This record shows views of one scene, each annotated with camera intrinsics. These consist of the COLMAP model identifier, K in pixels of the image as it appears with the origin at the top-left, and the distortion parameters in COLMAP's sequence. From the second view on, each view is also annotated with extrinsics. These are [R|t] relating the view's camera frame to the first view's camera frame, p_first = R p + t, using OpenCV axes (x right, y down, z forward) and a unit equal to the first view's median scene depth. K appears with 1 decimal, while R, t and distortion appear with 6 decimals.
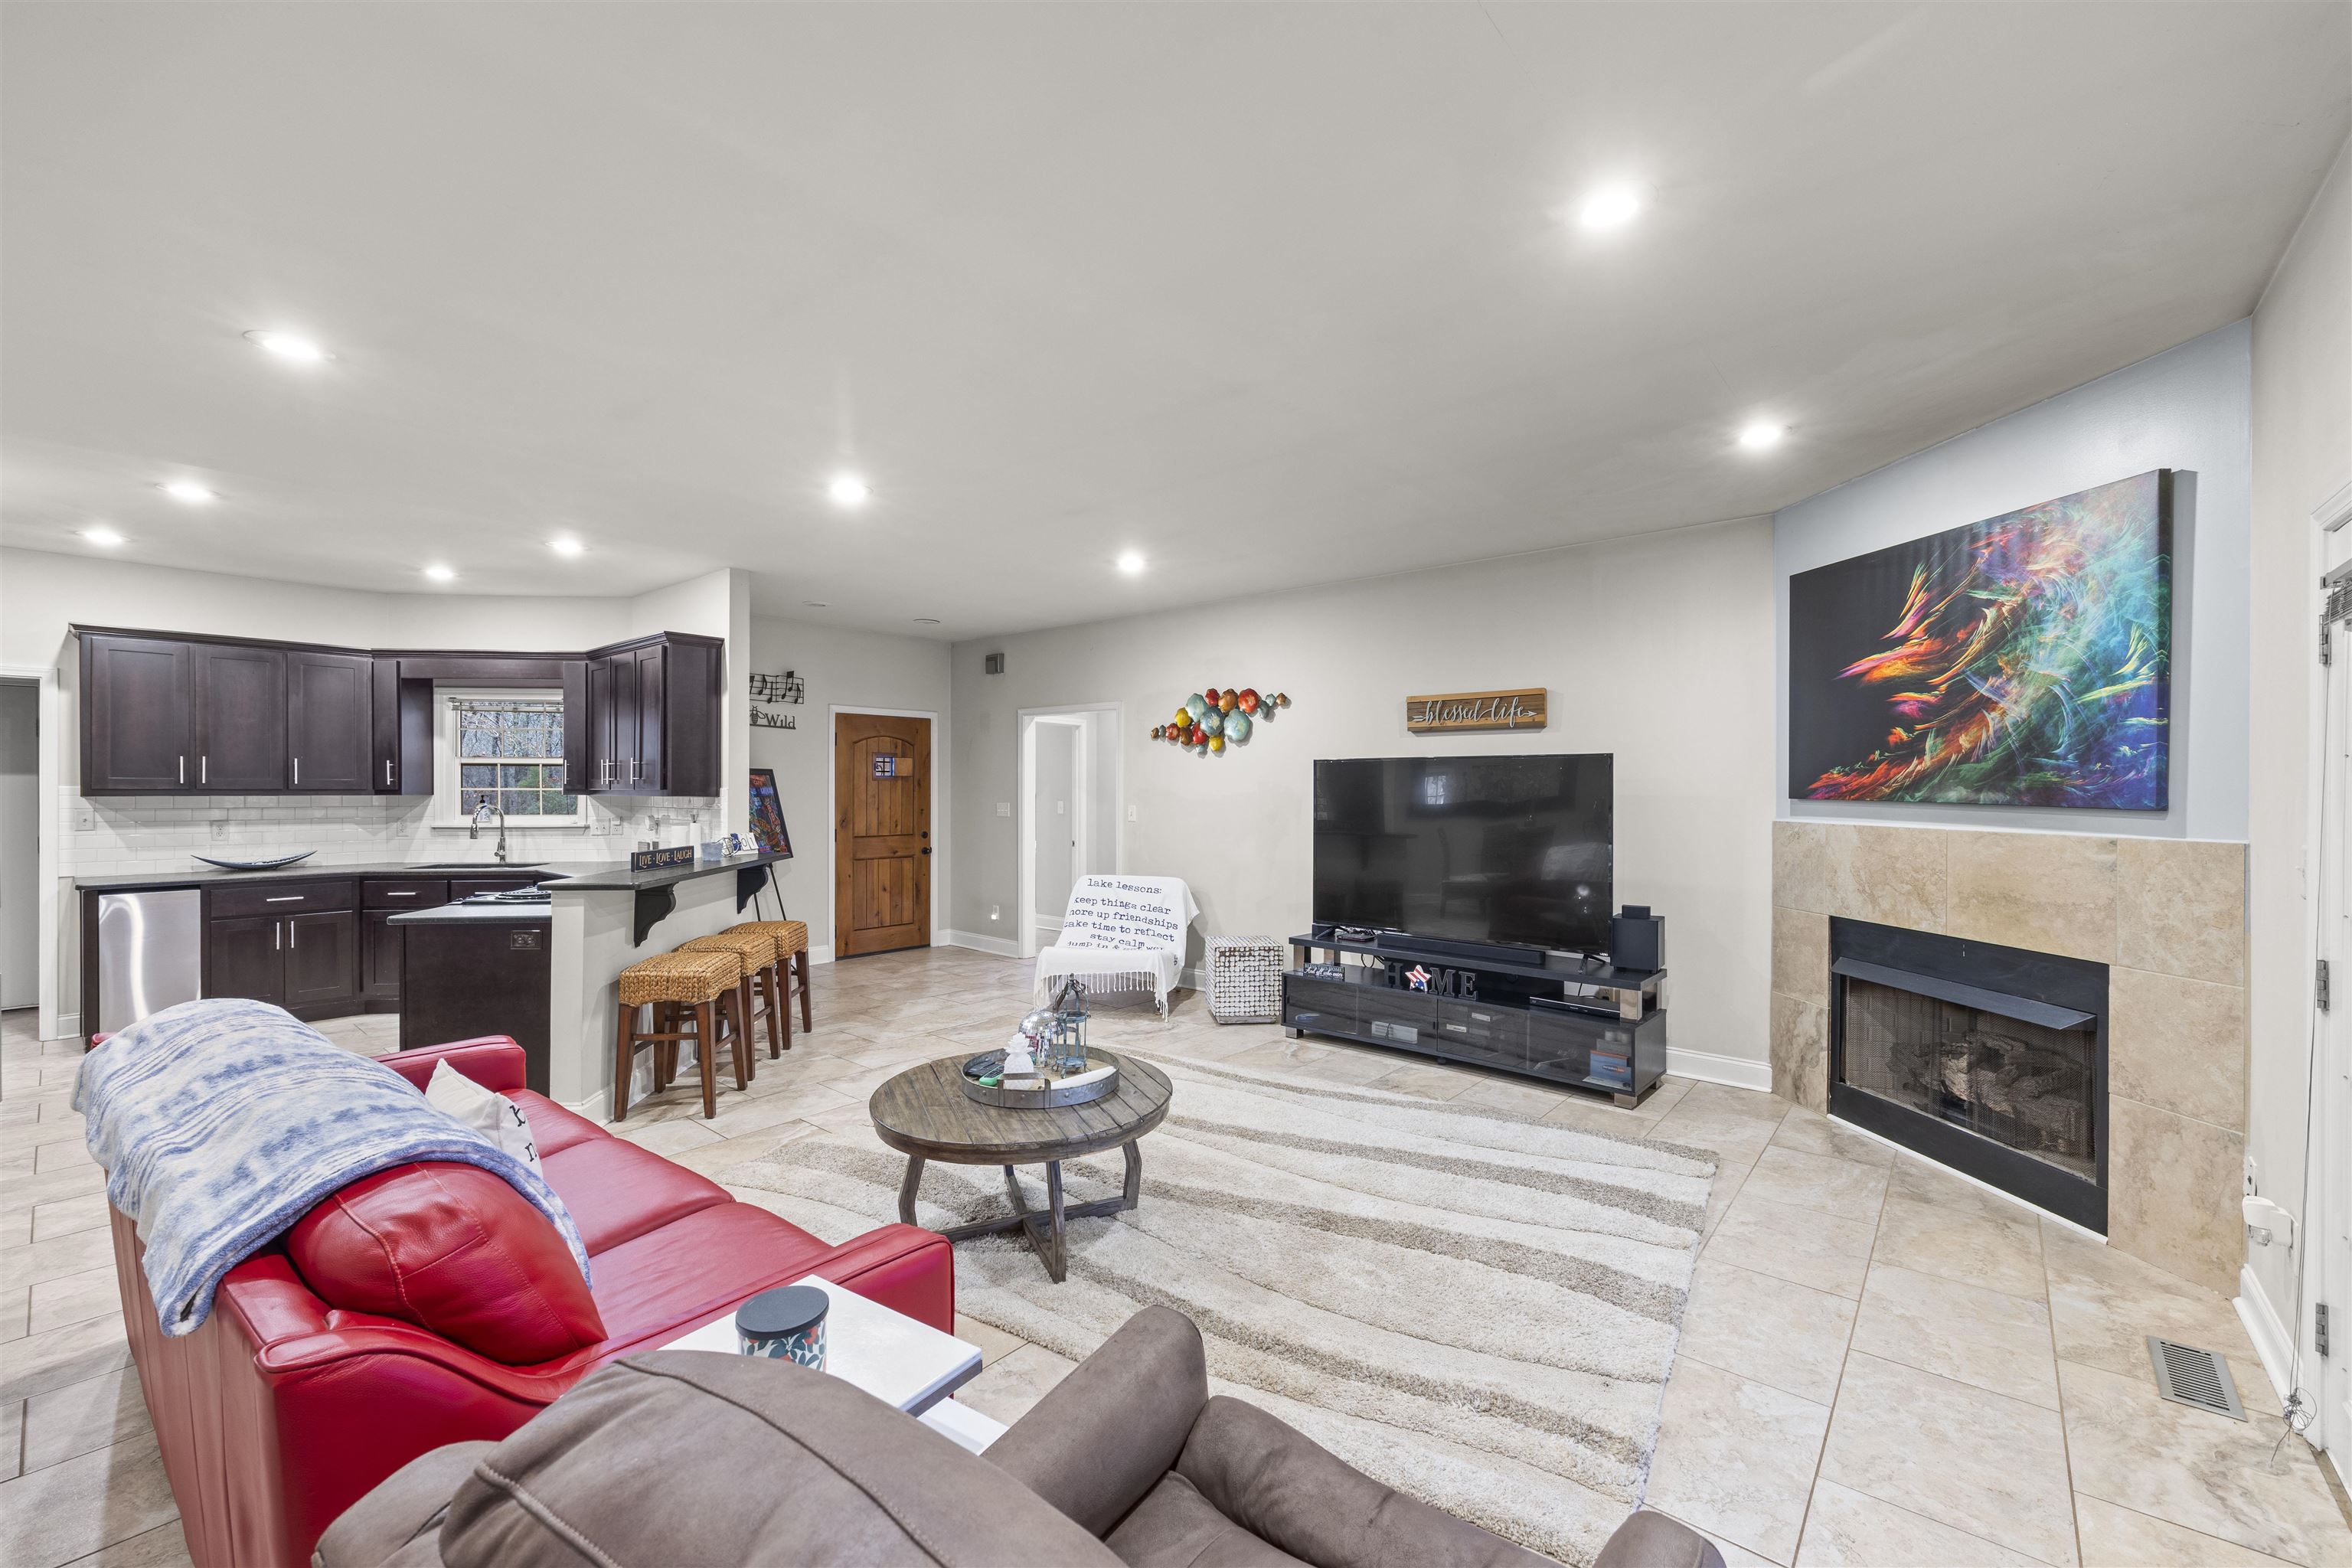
lens RADIAL K [[948.2, 0, 1182.3], [0, 948.2, 789.0], [0, 0, 1]] dist [-0.000396, 0.000139]
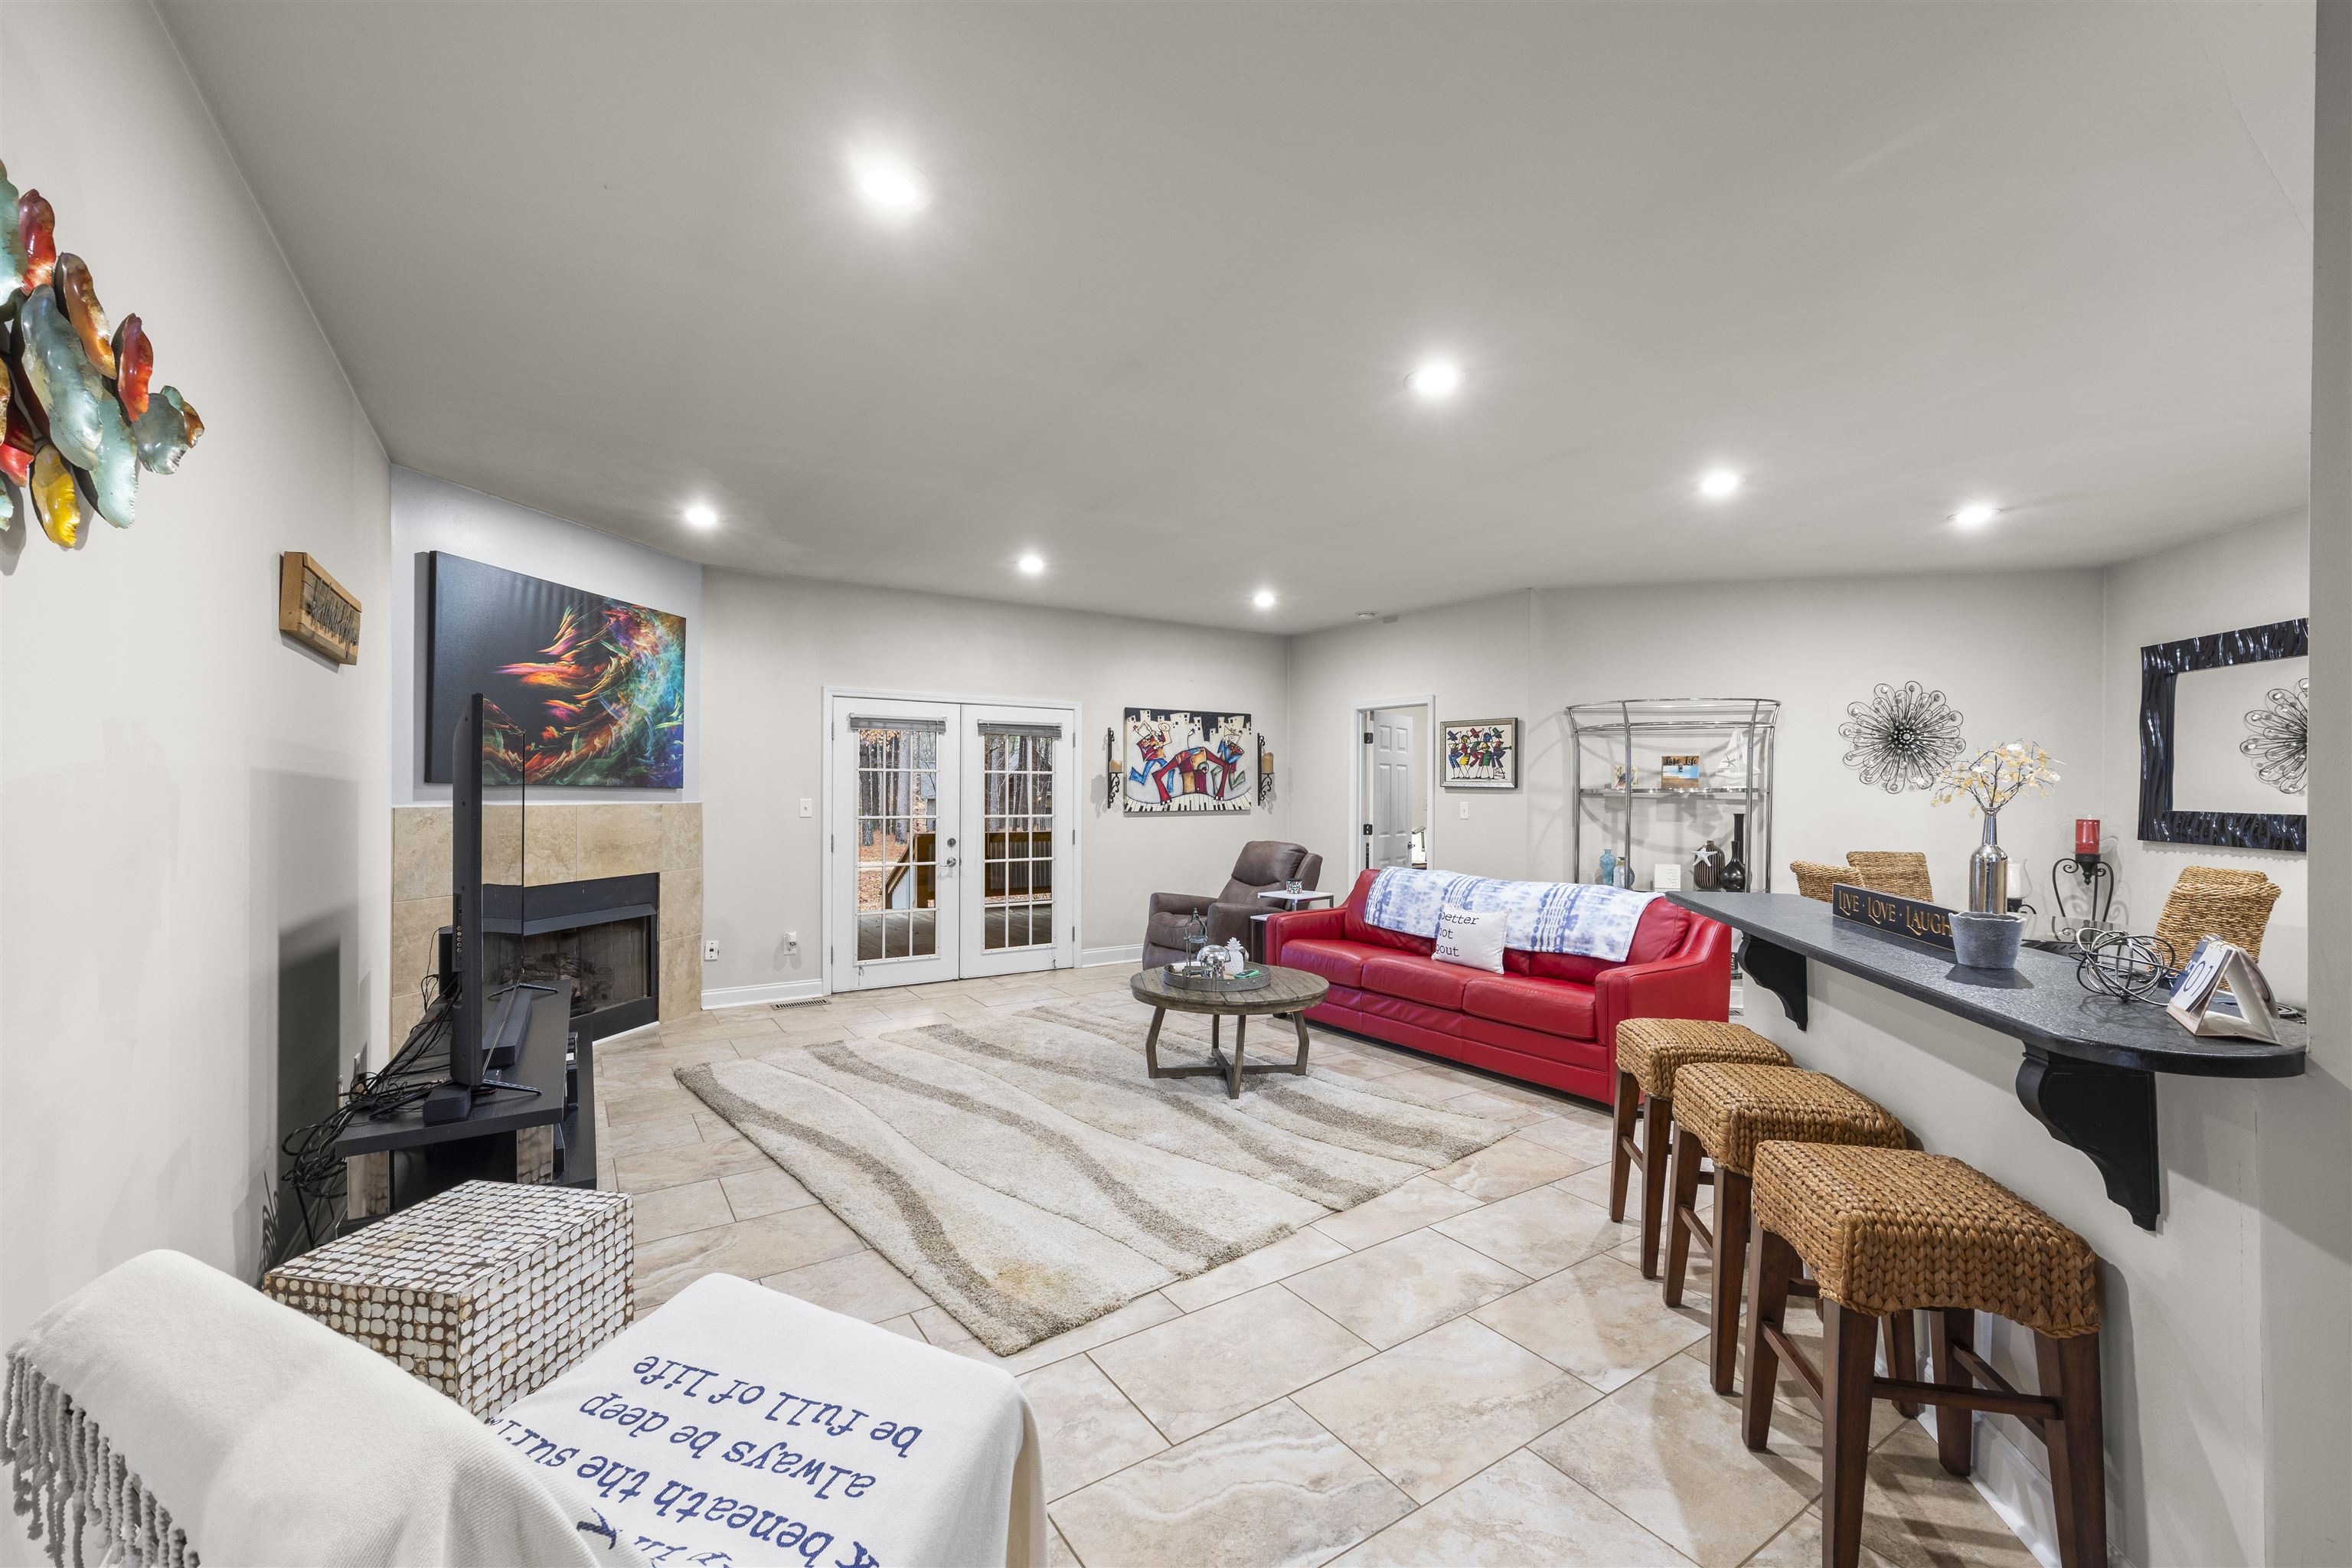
lens RADIAL K [[953.8, 0, 1183.3], [0, 953.8, 790.0], [0, 0, 1]] dist [-0.000897, -0.000041]
pose [[-0.958684, -0.007372, 0.284379, -0.378811], [-0.007509, 0.999972, 0.000608, 0.011905], [-0.284375, -0.001552, -0.958712, 1.797037]]
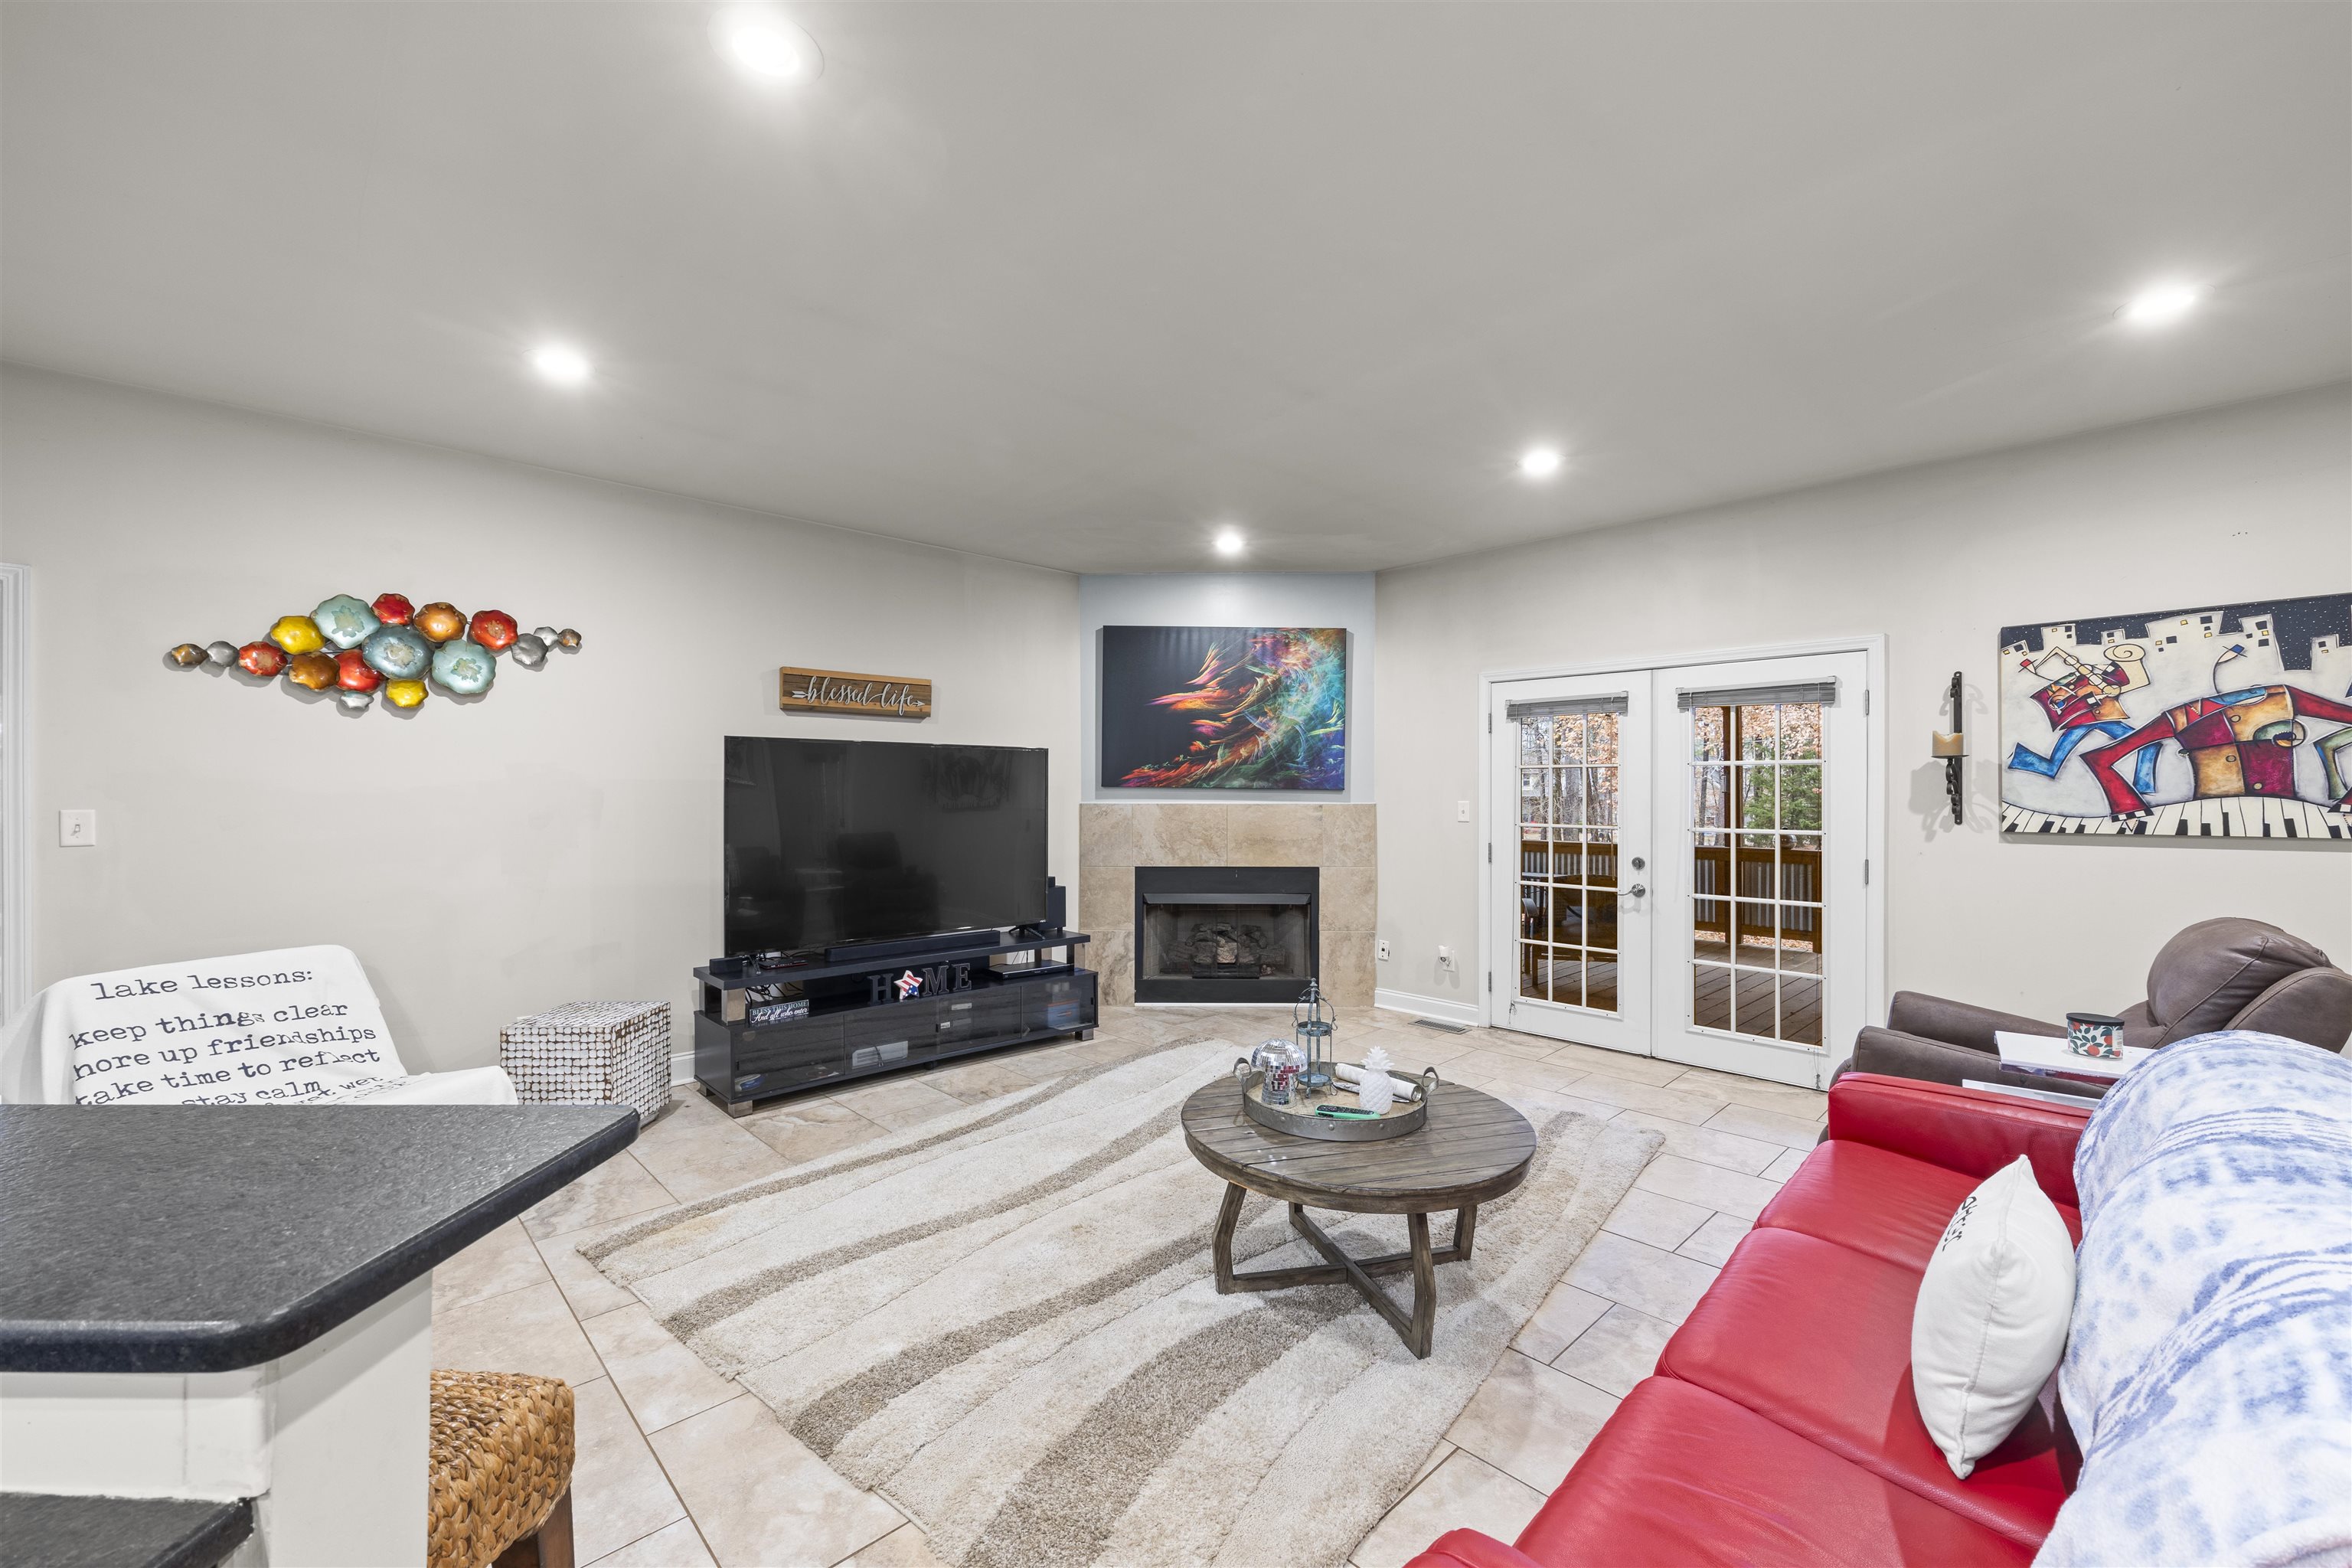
lens RADIAL K [[948.2, 0, 1182.3], [0, 948.2, 789.0], [0, 0, 1]] dist [-0.000396, 0.000139]
pose [[0.107821, -0.001334, 0.994169, -0.759291], [-0.000242, 0.999999, 0.001368, 0.012339], [-0.994170, -0.000388, 0.107821, 0.774127]]
